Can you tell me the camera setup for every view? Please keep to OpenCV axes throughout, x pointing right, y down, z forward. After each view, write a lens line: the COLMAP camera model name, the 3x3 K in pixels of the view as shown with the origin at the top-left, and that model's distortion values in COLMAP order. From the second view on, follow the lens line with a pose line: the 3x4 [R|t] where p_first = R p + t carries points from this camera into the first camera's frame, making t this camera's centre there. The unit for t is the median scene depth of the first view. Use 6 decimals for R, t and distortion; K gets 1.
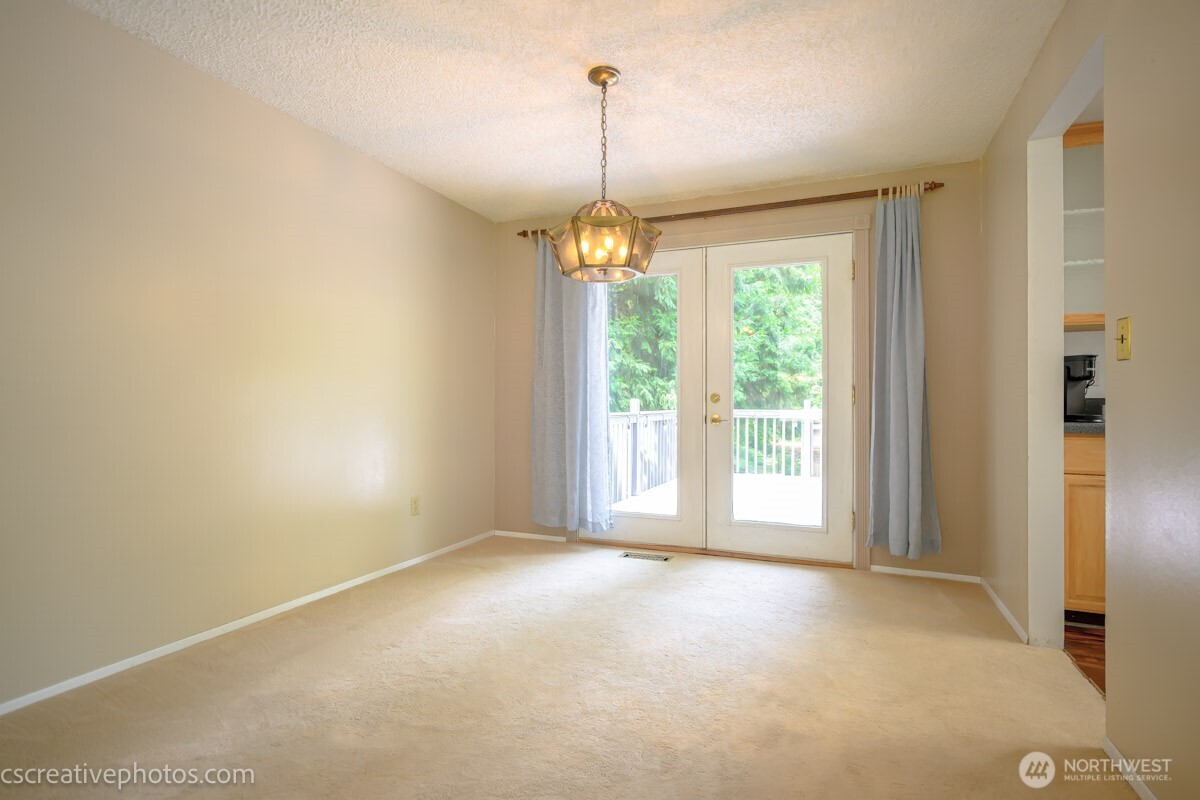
lens RADIAL K [[608.1, 0, 600.0], [0, 608.1, 400.0], [0, 0, 1]] dist [-0.001114, -0.000187]
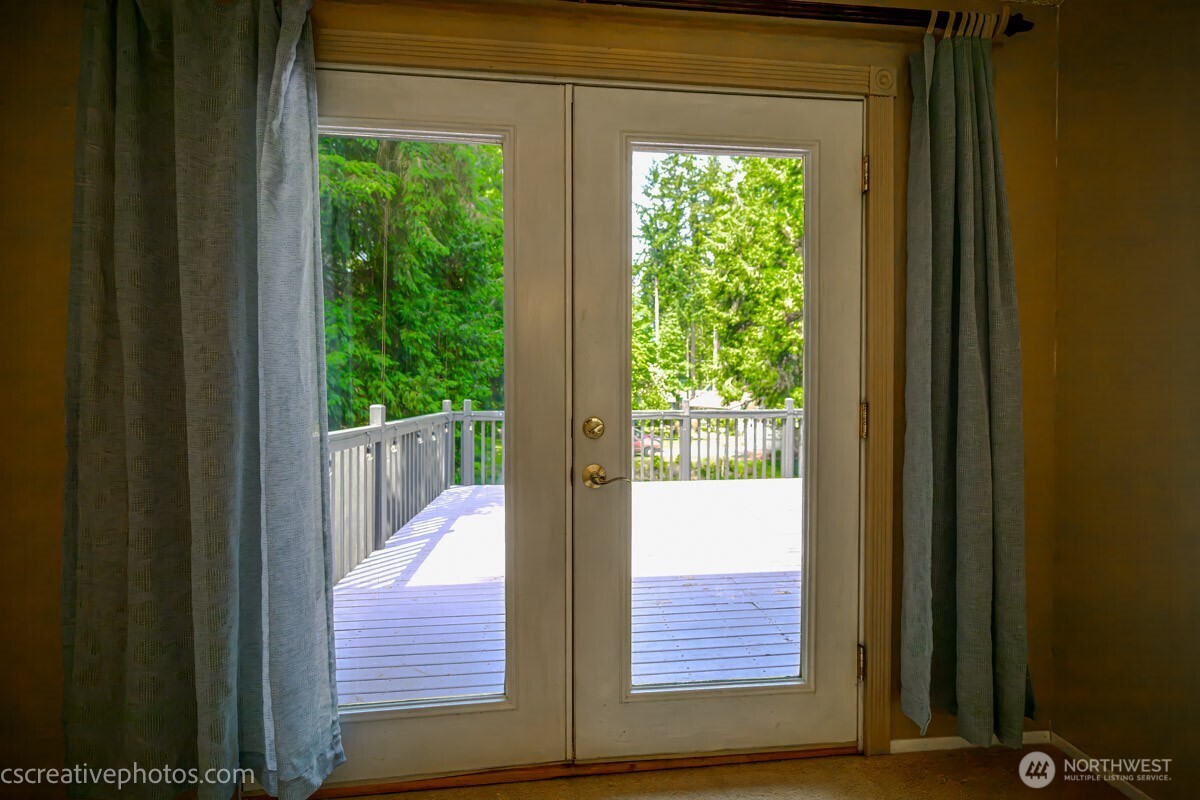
lens RADIAL K [[509.7, 0, 603.9], [0, 509.7, 396.6], [0, 0, 1]] dist [0.000488, 0.000083]
pose [[0.879622, -0.008951, 0.475590, 0.008306], [0.003319, 0.999914, 0.012681, -0.016165], [-0.475662, -0.009576, 0.879576, 0.342698]]
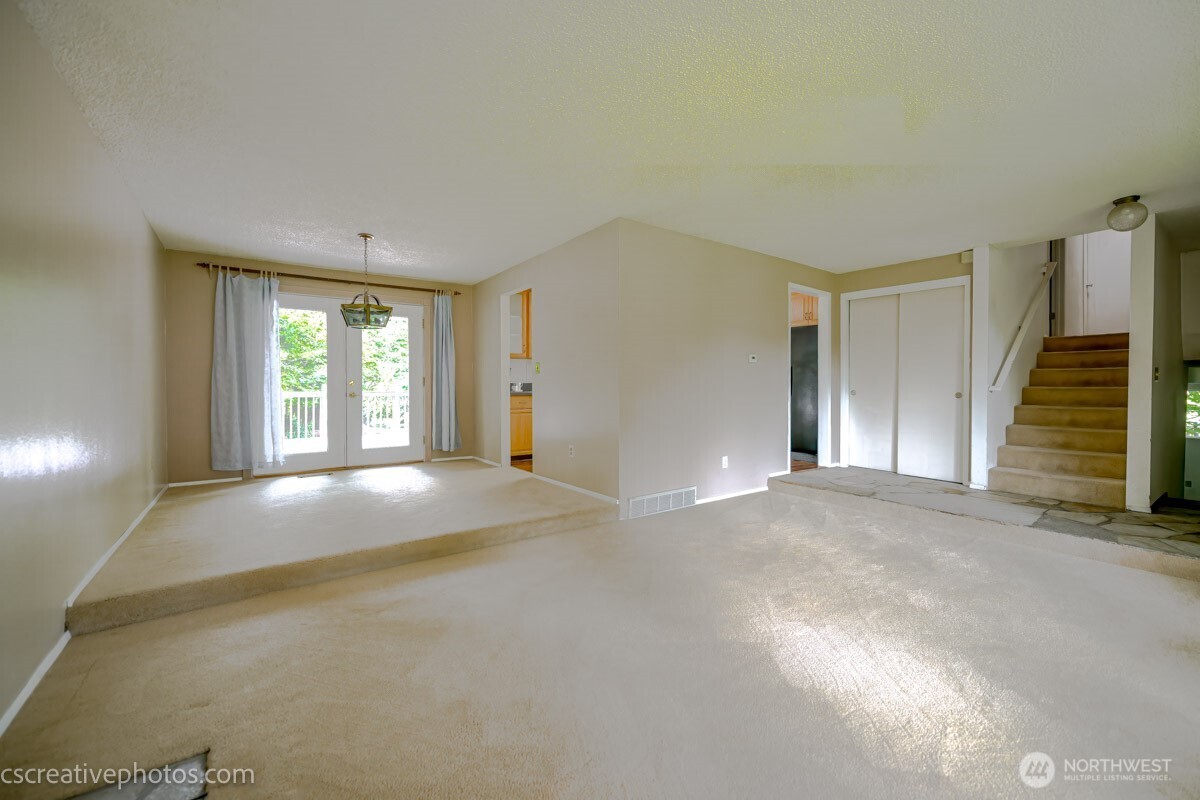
lens RADIAL K [[480.6, 0, 600.0], [0, 480.6, 400.0], [0, 0, 1]] dist [0.000131, 0.000004]
pose [[0.527794, -0.026800, 0.848949, -0.328711], [-0.000502, 0.999492, 0.031865, 0.000038], [-0.849372, -0.017245, 0.527512, -0.199489]]
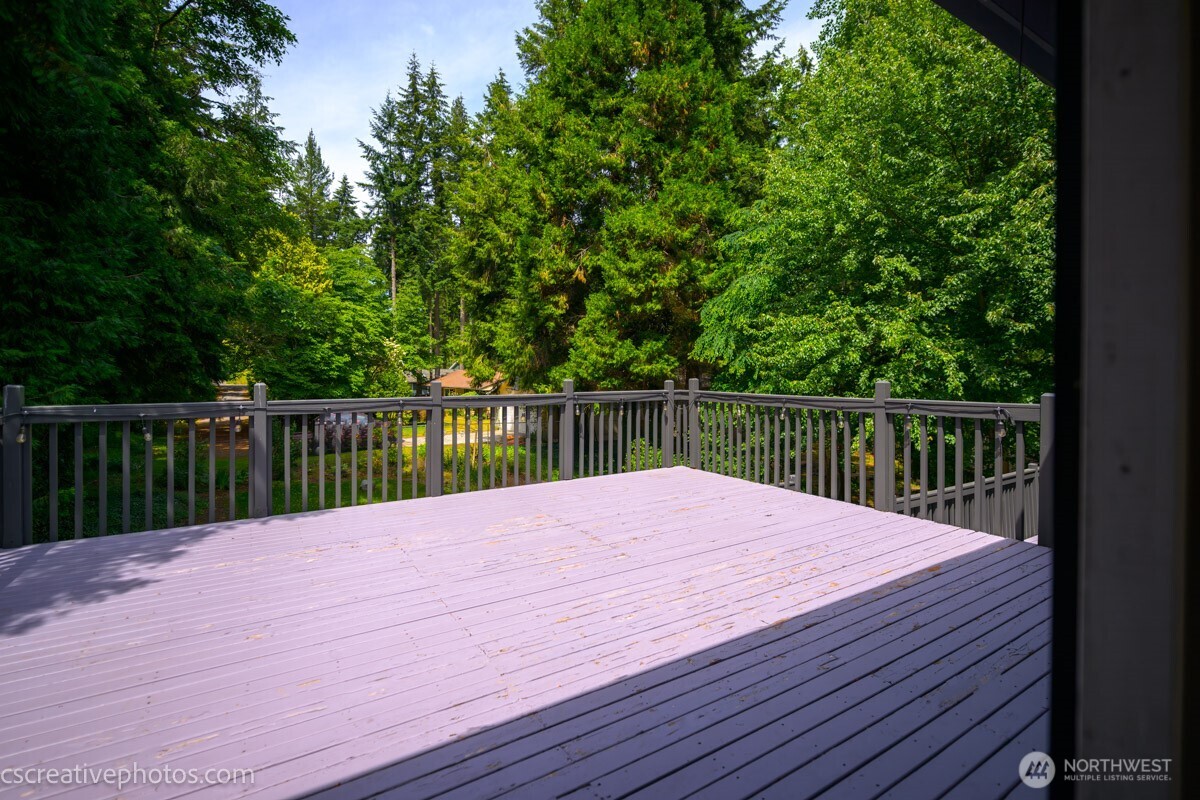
lens RADIAL K [[546.9, 0, 597.6], [0, 546.9, 376.6], [0, 0, 1]] dist [0.004639, 0.001327]
pose [[0.576922, -0.011307, 0.816721, 0.110518], [-0.000920, 0.999895, 0.014493, -0.016062], [-0.816799, -0.009113, 0.576851, 0.490243]]
